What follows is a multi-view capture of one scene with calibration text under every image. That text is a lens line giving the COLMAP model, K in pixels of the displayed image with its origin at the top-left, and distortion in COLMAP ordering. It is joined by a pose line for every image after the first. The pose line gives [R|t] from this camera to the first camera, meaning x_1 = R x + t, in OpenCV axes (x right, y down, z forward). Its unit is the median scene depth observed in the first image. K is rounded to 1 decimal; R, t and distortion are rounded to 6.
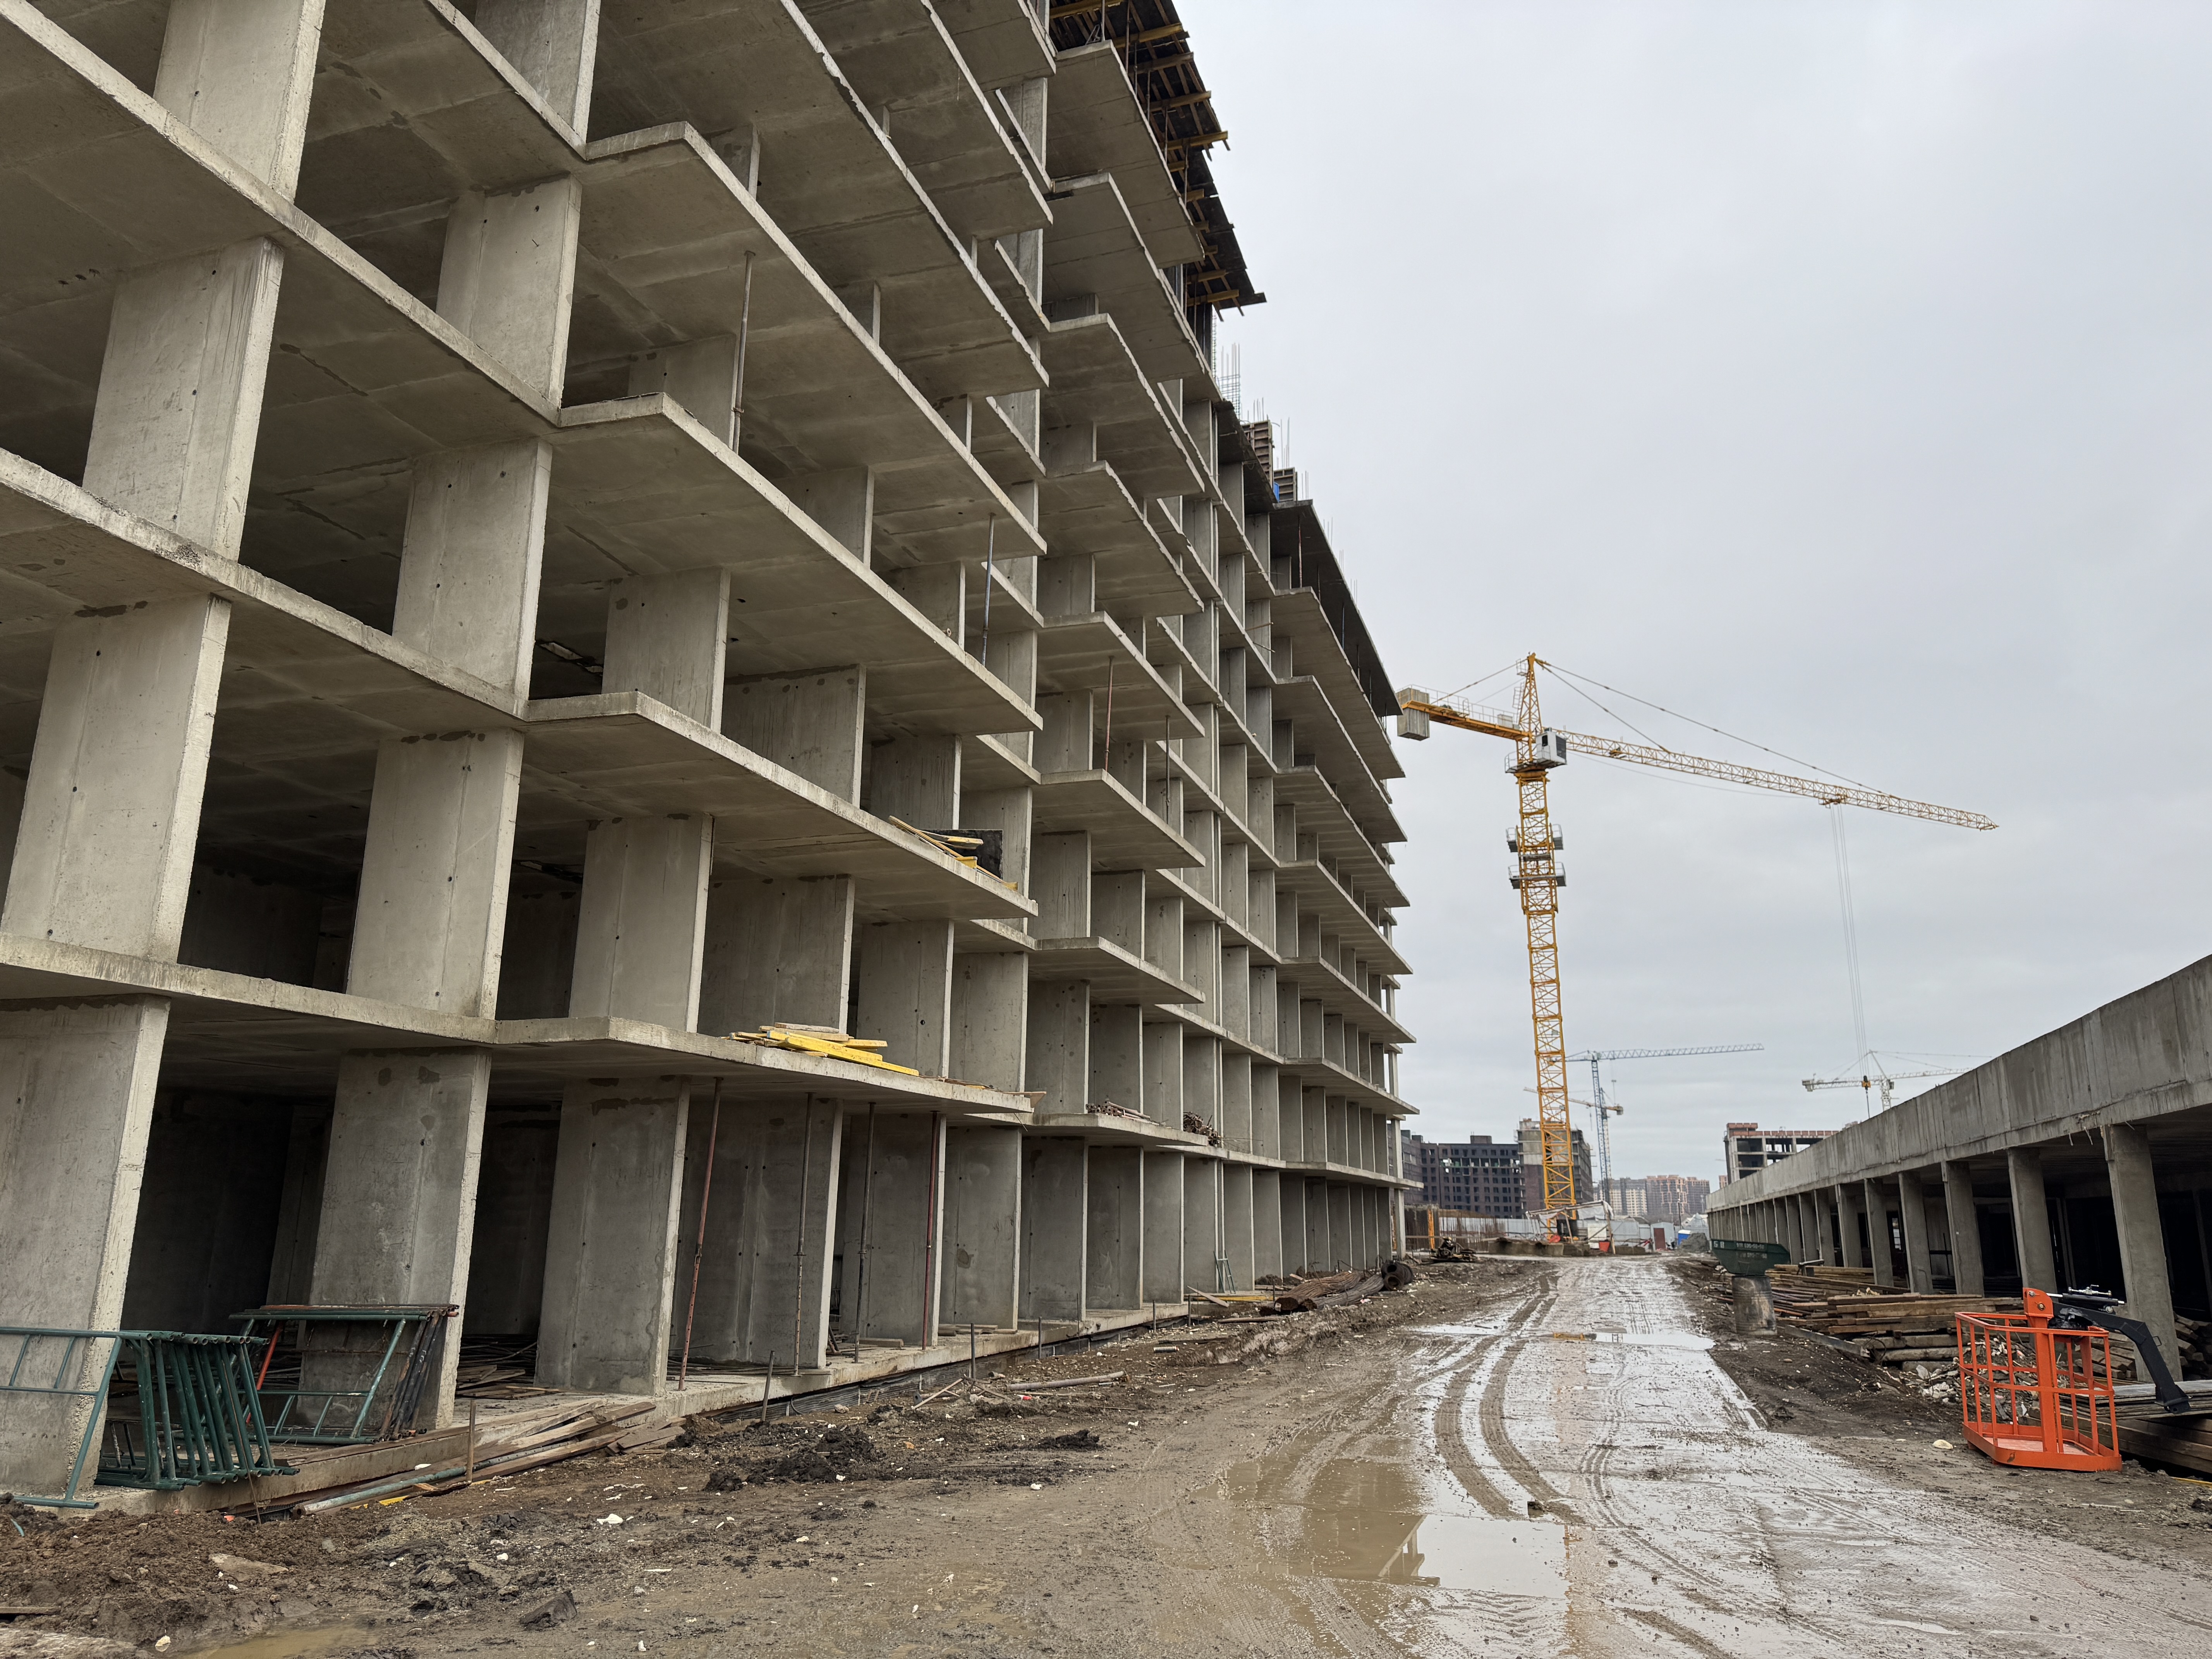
lens RADIAL K [[1574.8, 0, 1110.4], [0, 1574.8, 831.7], [0, 0, 1]] dist [0.045412, -0.054927]
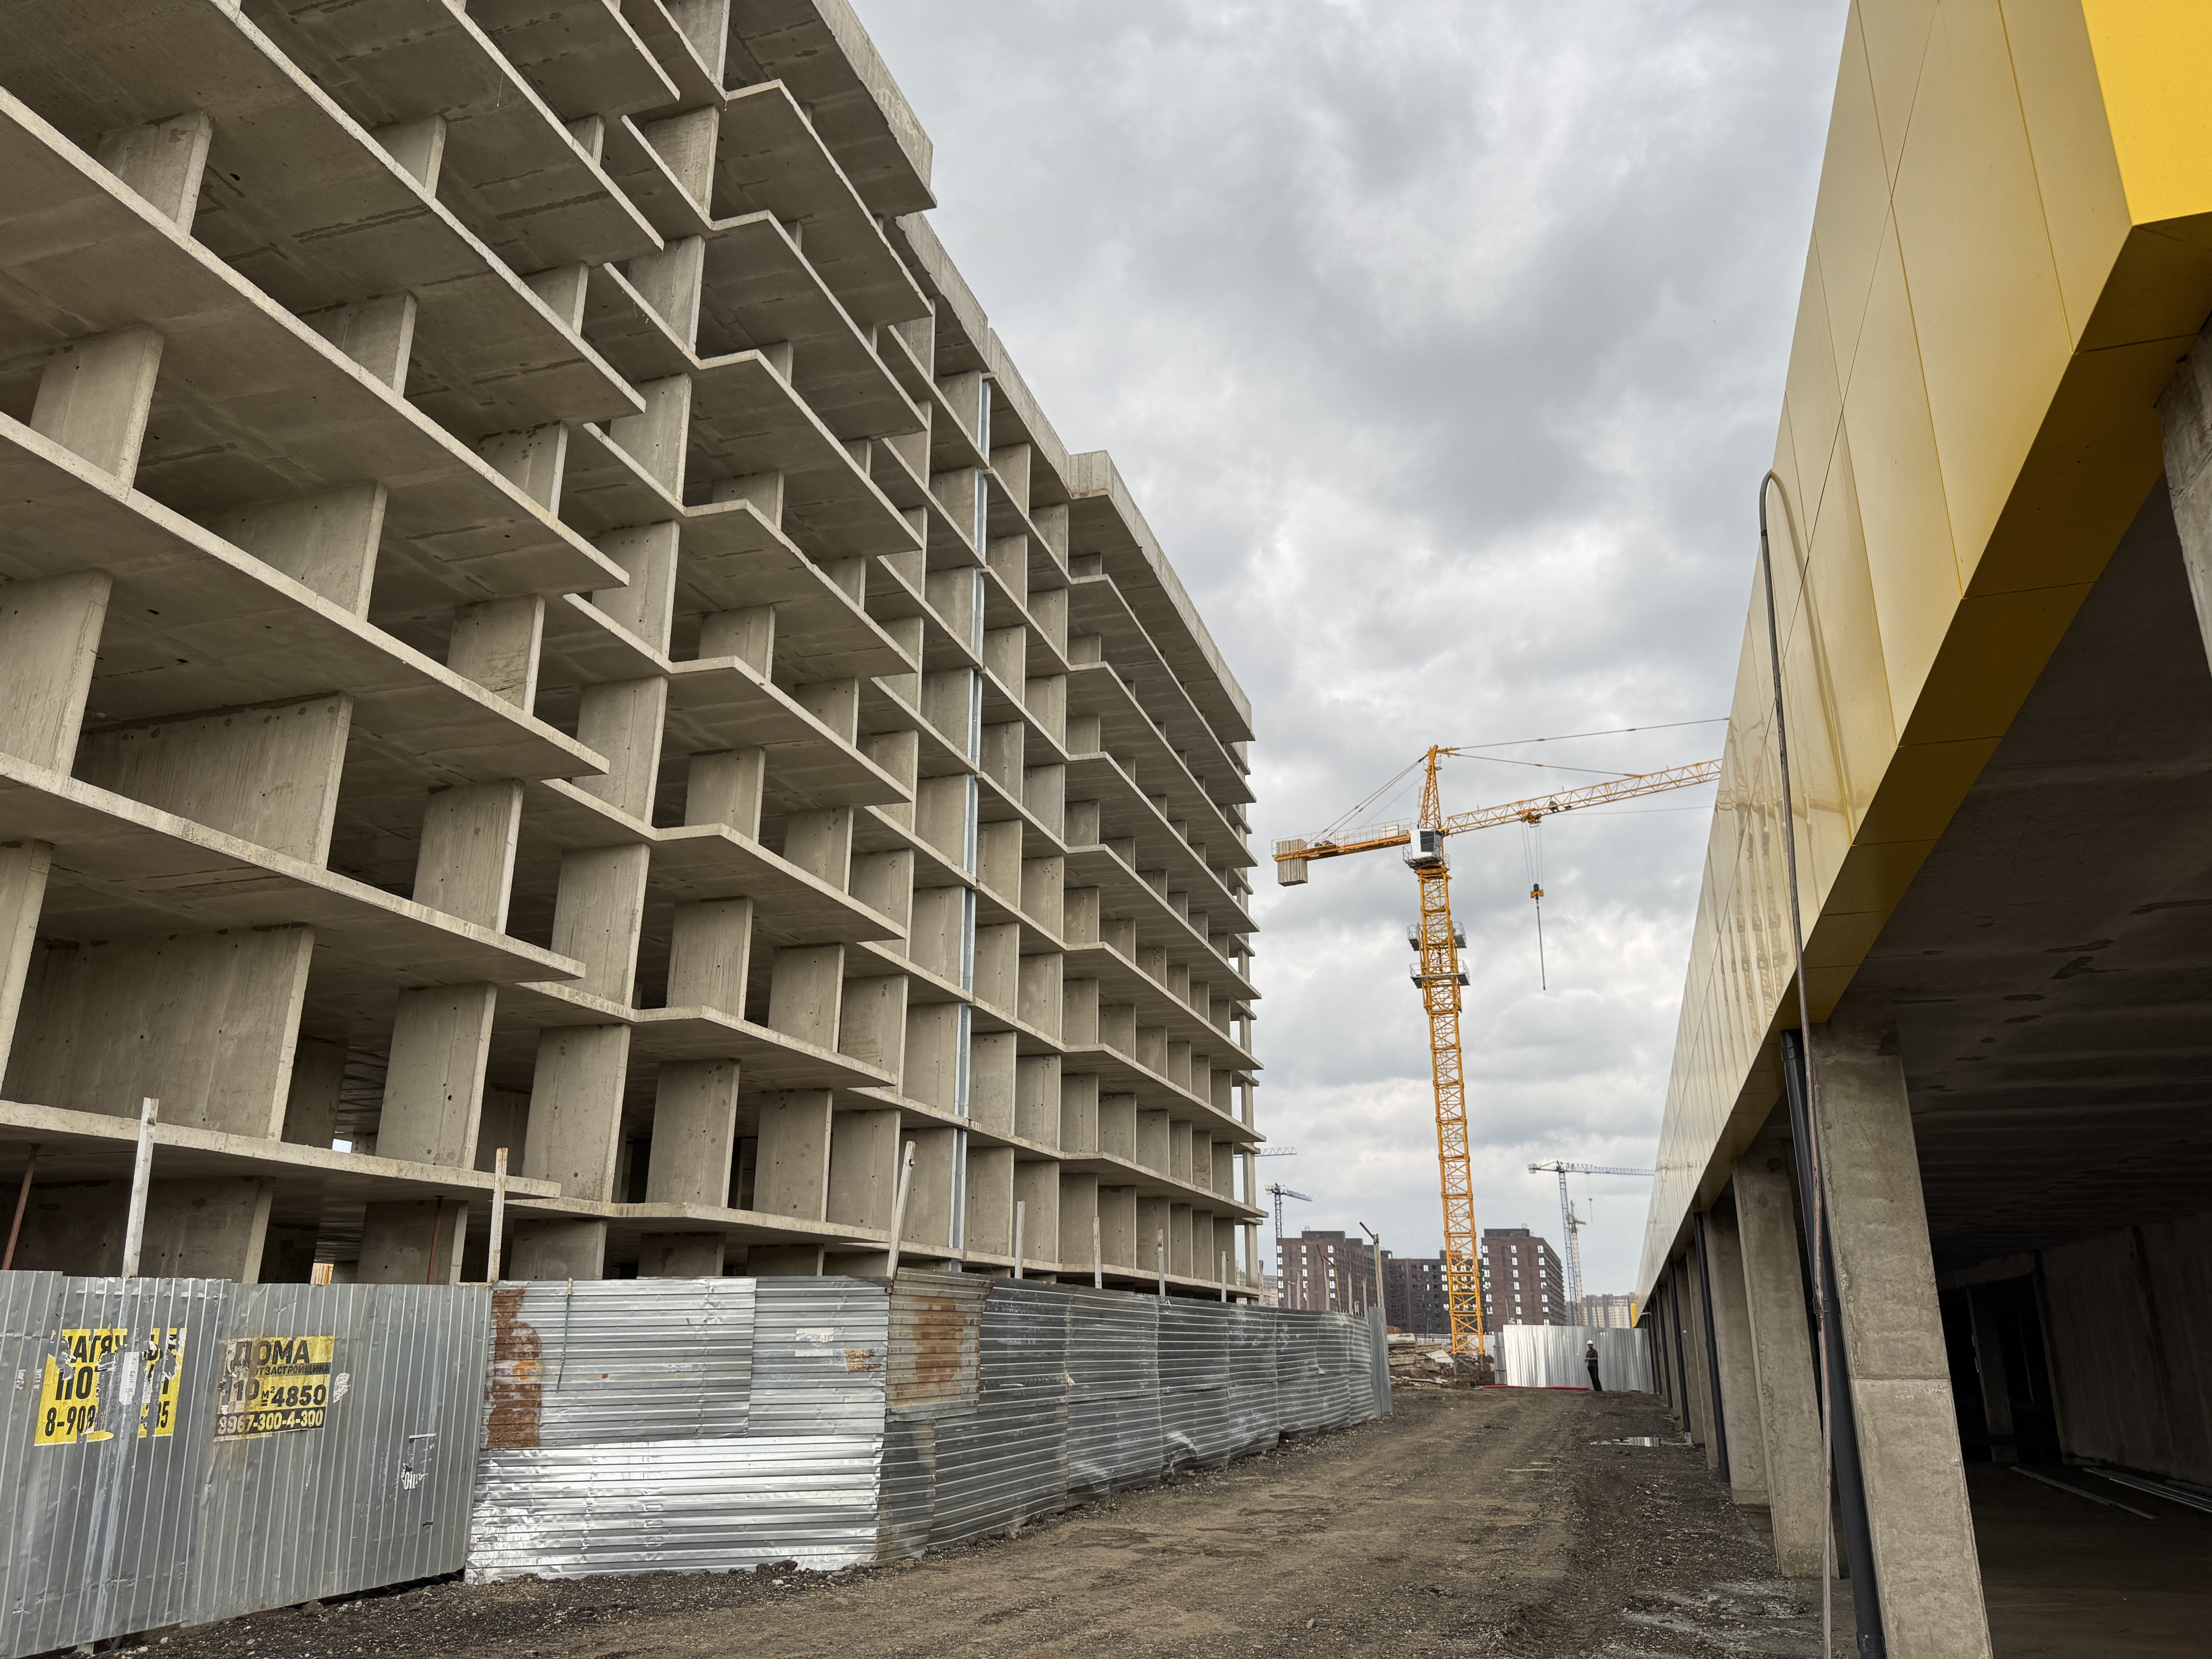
lens RADIAL K [[1574.8, 0, 1114.5], [0, 1574.8, 819.6], [0, 0, 1]] dist [0.045412, -0.054927]
pose [[0.999931, -0.000147, 0.011732, 0.186844], [0.001056, 0.996989, -0.077533, 0.026059], [-0.011685, 0.077540, 0.996921, 0.064305]]
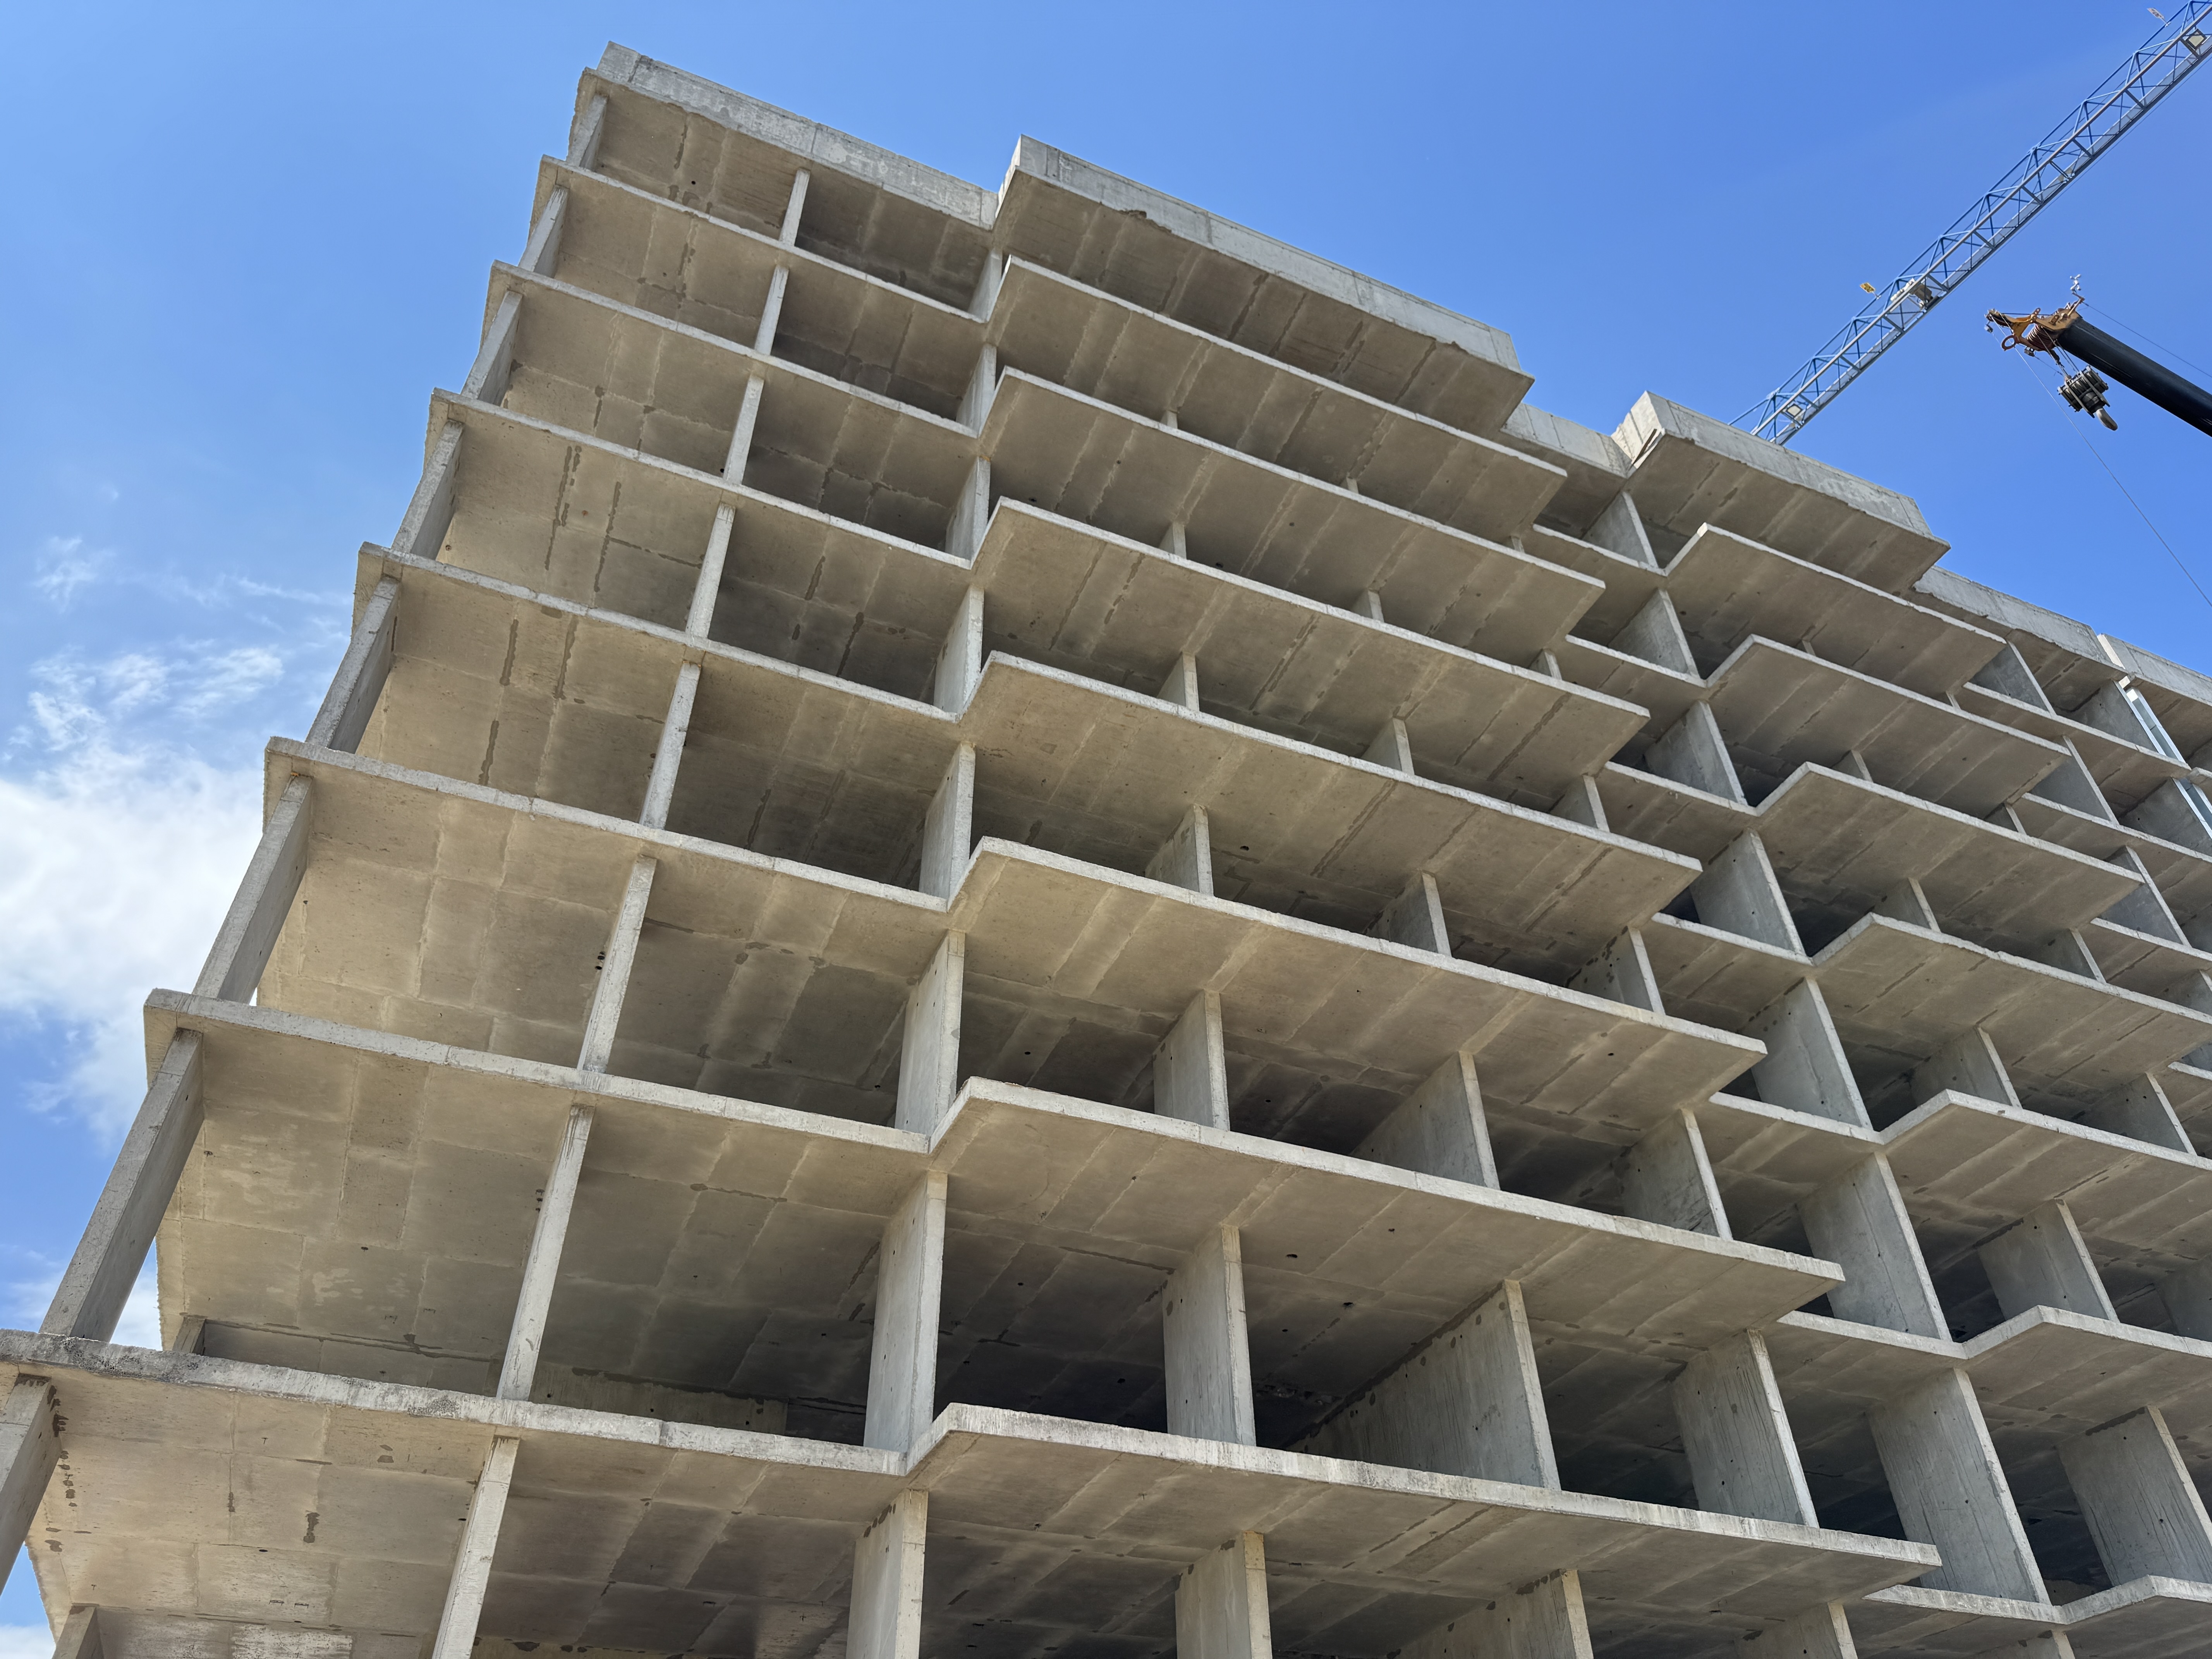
lens RADIAL K [[1574.8, 0, 1133.8], [0, 1574.8, 830.3], [0, 0, 1]] dist [0.045412, -0.054927]
pose [[0.664653, -0.510640, -0.545420, 0.184015], [0.205618, 0.826823, -0.523530, 0.058627], [0.718302, 0.235818, 0.654548, 0.198486]]
